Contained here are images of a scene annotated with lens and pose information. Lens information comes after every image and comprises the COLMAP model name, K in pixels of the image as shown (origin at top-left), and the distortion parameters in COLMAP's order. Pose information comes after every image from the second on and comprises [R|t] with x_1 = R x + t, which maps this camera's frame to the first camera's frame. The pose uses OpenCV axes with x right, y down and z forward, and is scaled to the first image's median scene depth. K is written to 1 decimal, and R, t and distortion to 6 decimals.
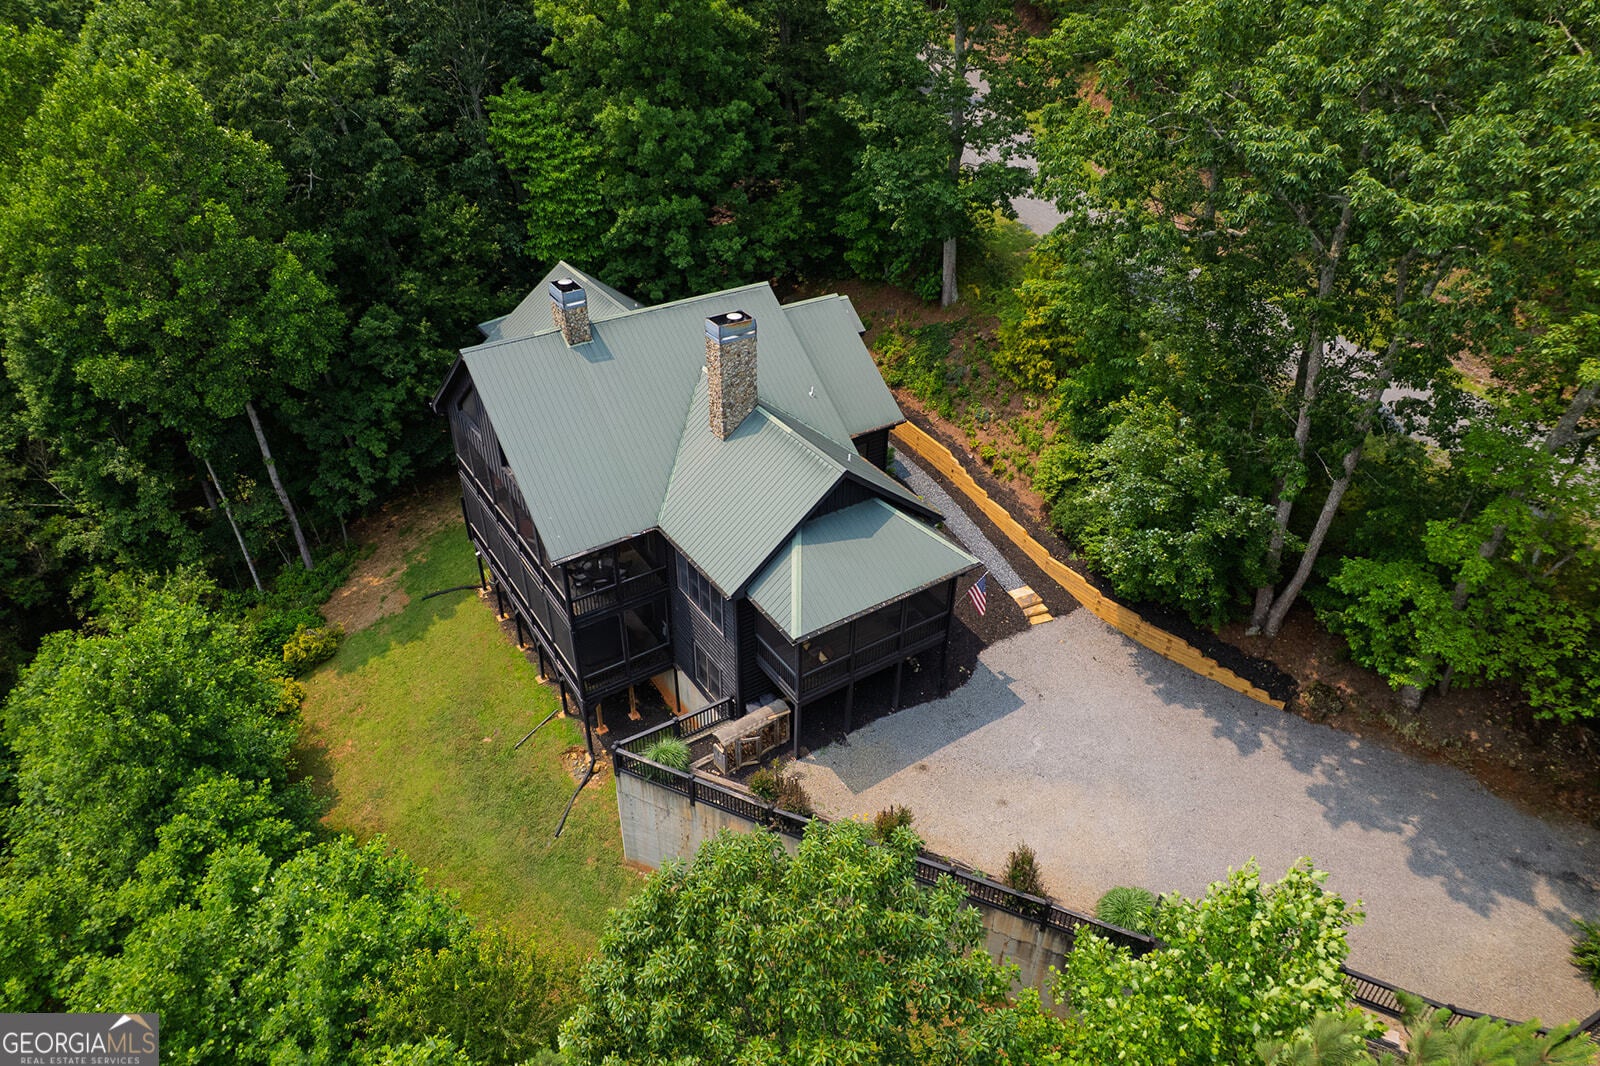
lens RADIAL K [[1020.6, 0, 809.8], [0, 1020.6, 529.6], [0, 0, 1]] dist [-0.085200, 0.077683]
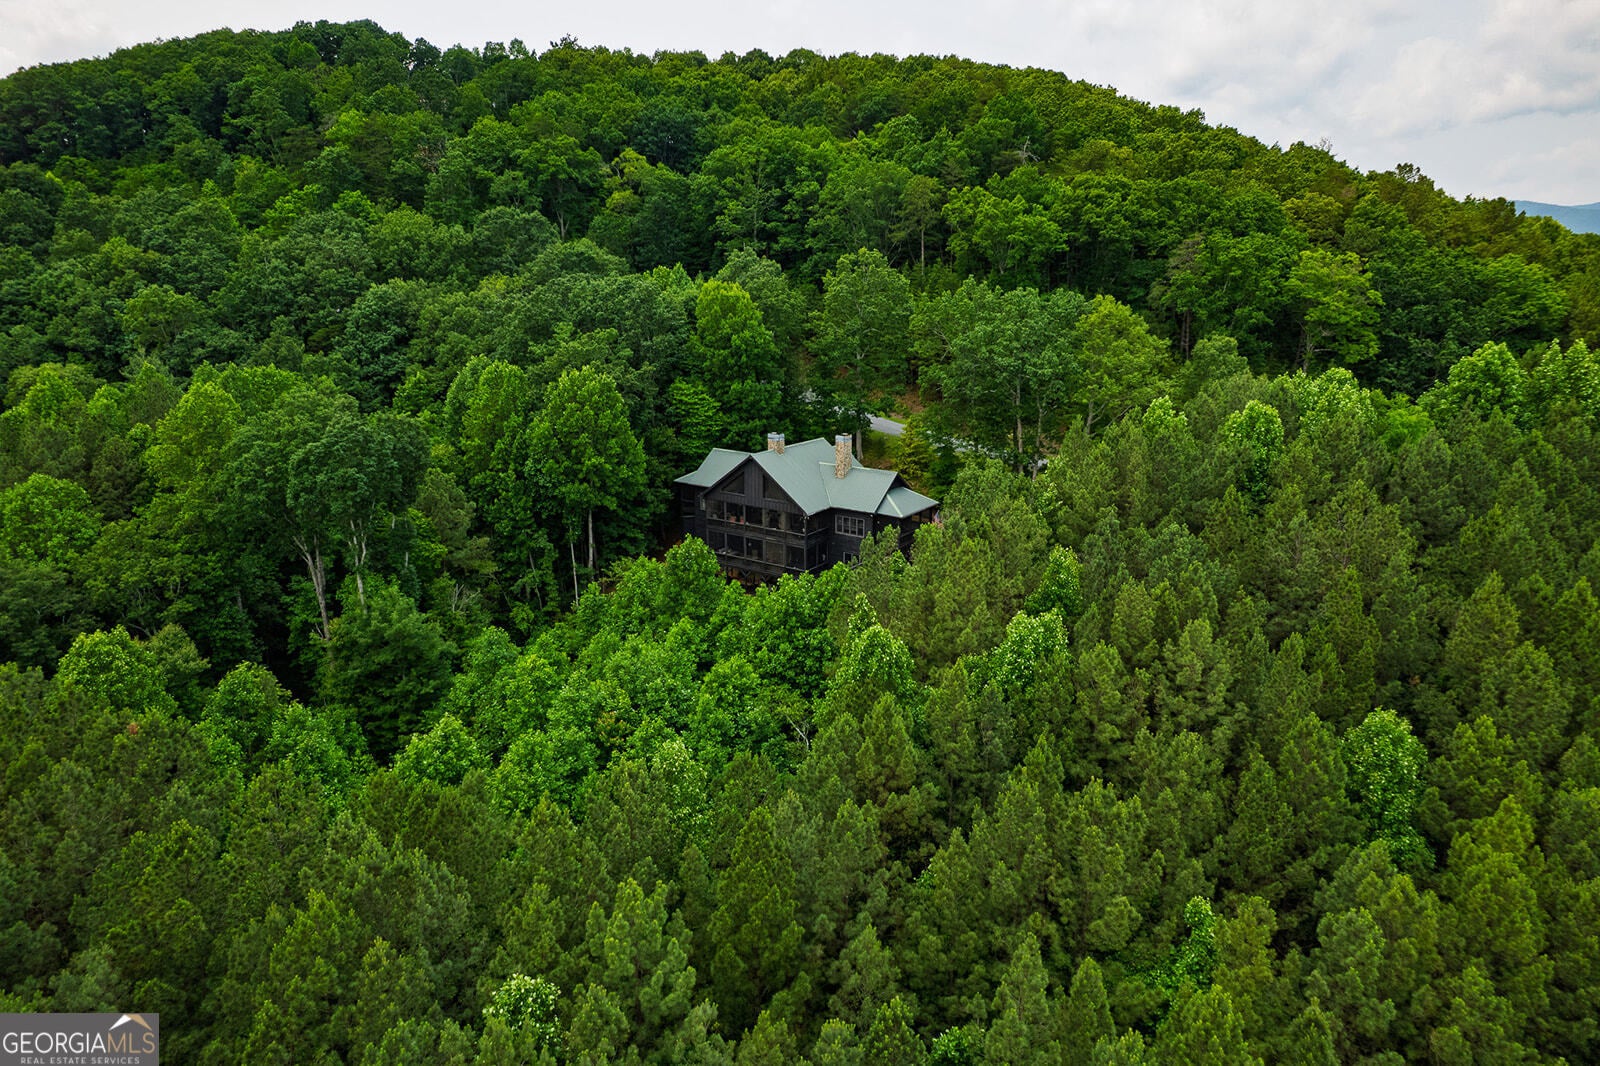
lens RADIAL K [[1020.6, 0, 809.8], [0, 1020.6, 529.6], [0, 0, 1]] dist [-0.085200, 0.077683]
pose [[0.930885, -0.098102, 0.351894, -0.919608], [0.206815, 0.935559, -0.286281, 0.652034], [-0.301133, 0.339272, 0.891187, -1.135112]]
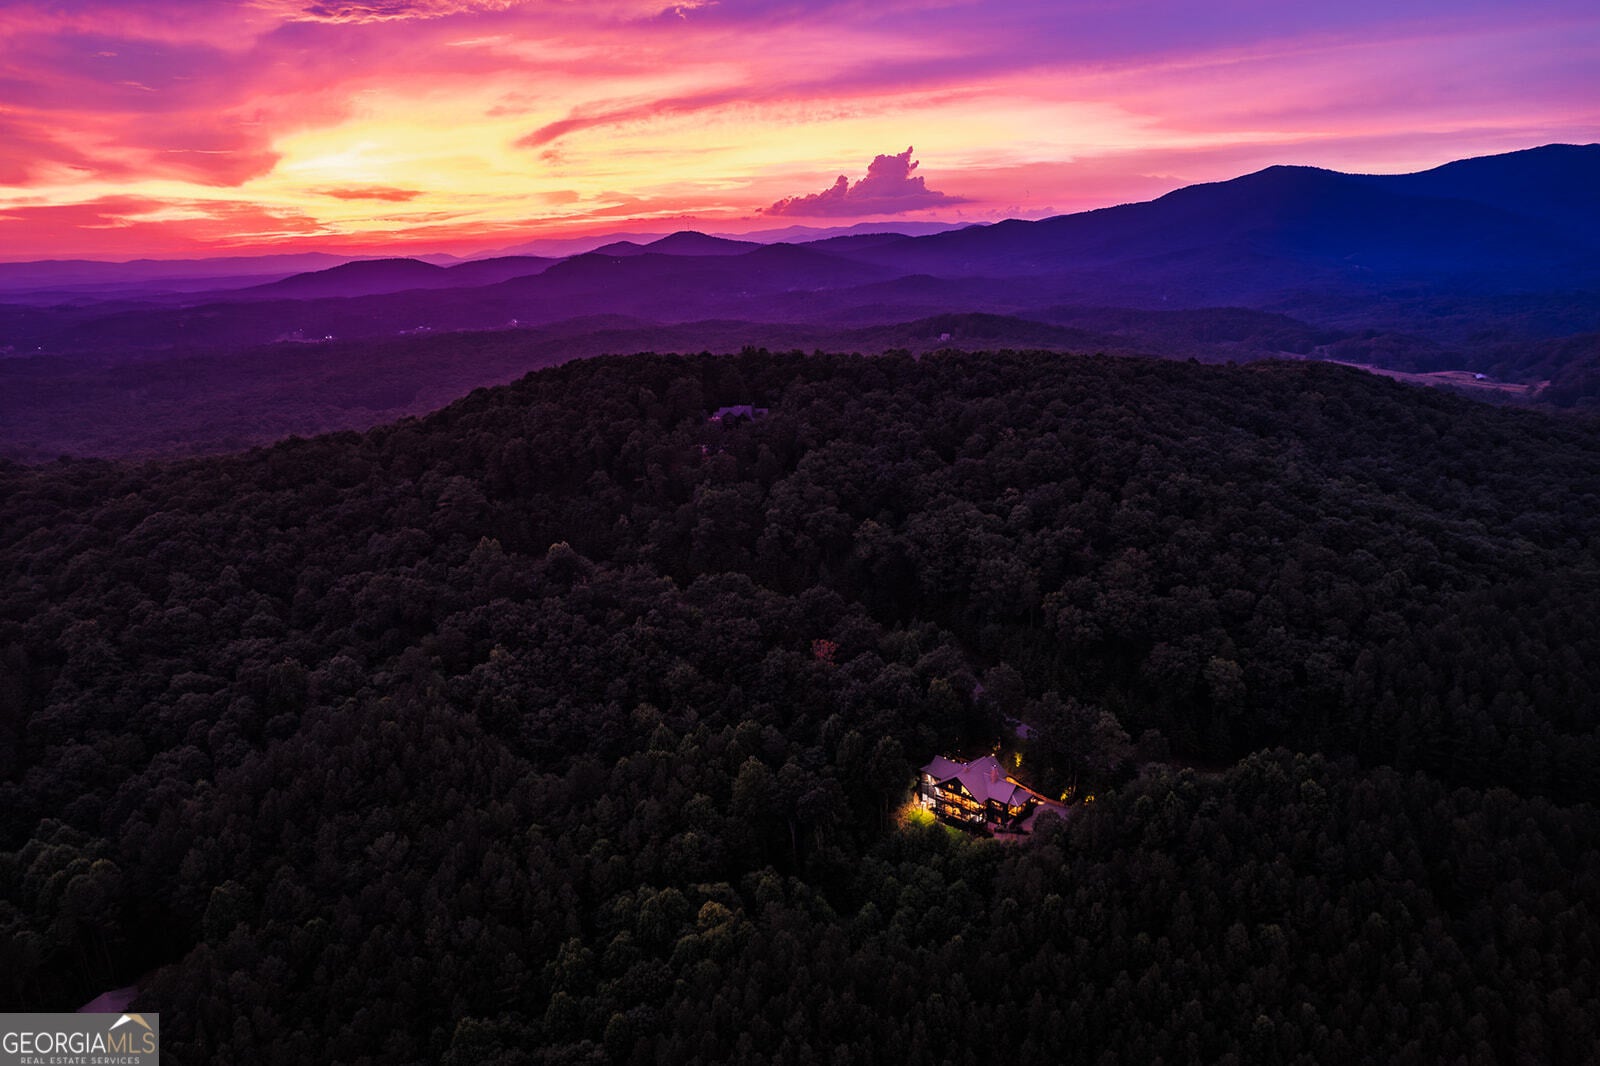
lens RADIAL K [[1013.6, 0, 821.2], [0, 1013.6, 532.0], [0, 0, 1]] dist [-0.039203, -0.000416]
pose [[0.963669, -0.104183, 0.245943, -2.112829], [0.173953, 0.943542, -0.281903, 0.025520], [-0.202688, 0.314443, 0.927385, -4.398308]]
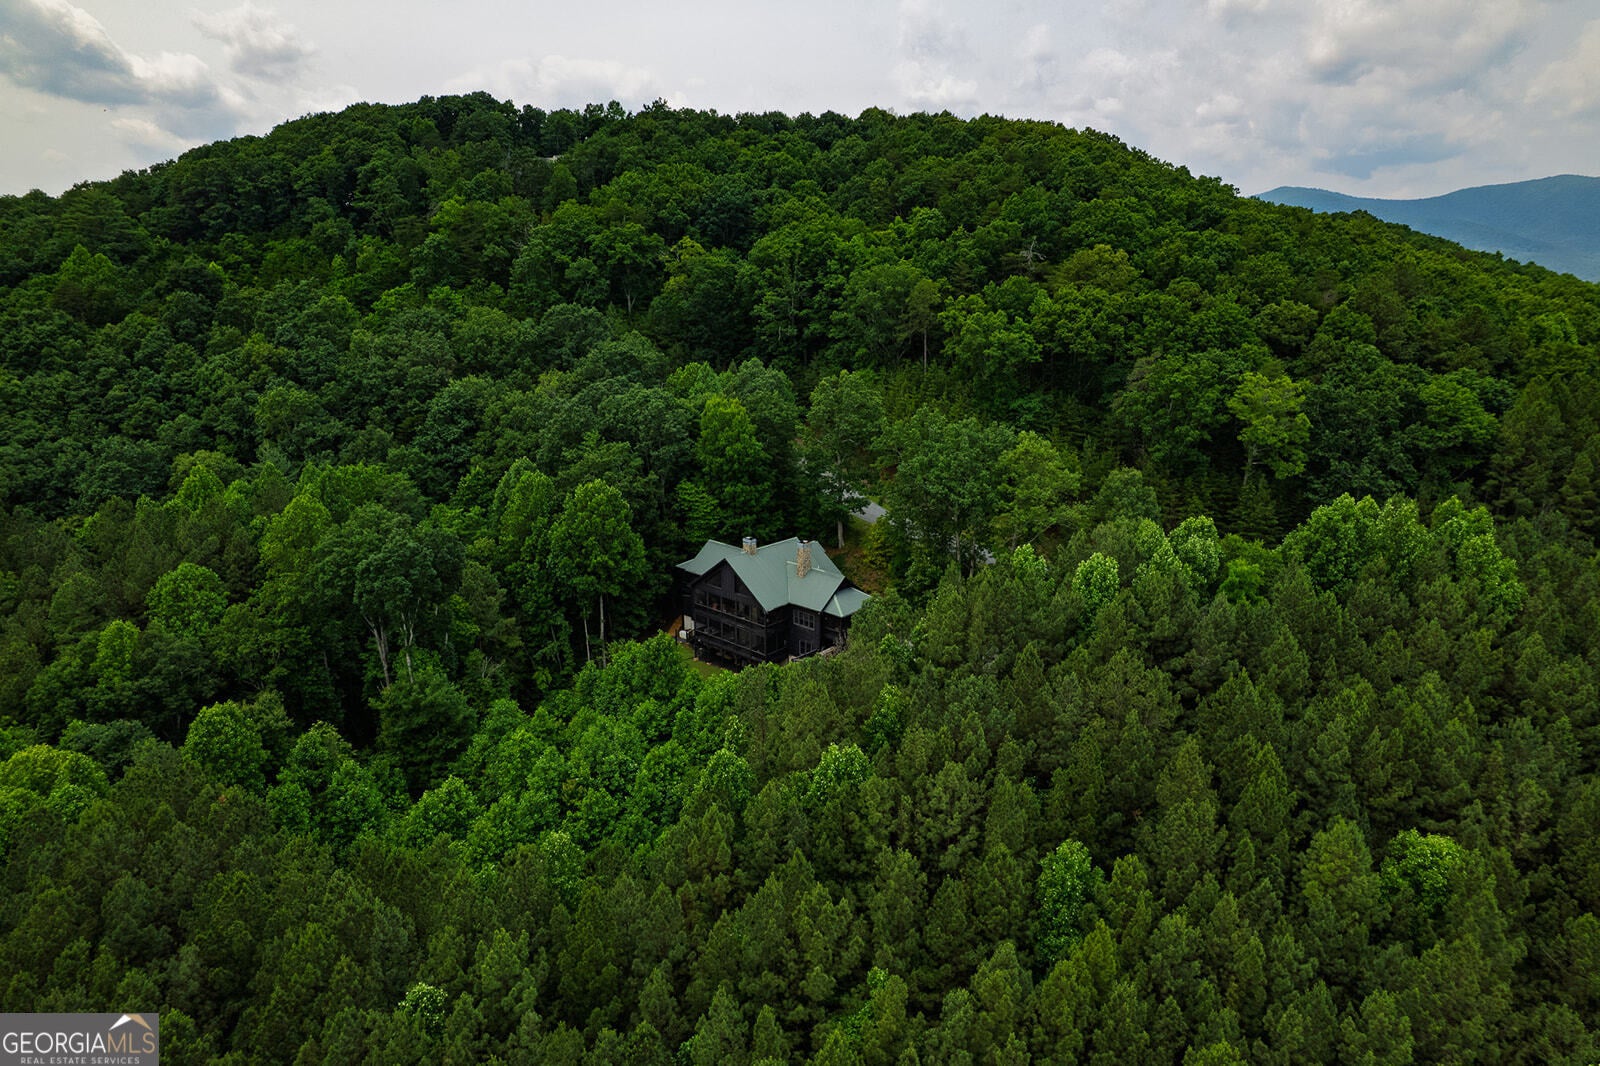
lens RADIAL K [[1020.6, 0, 809.8], [0, 1020.6, 529.6], [0, 0, 1]] dist [-0.085200, 0.077683]
pose [[0.968356, -0.068057, 0.240115, -0.678665], [0.140061, 0.944505, -0.297142, 0.605840], [-0.206567, 0.321370, 0.924149, -1.731391]]
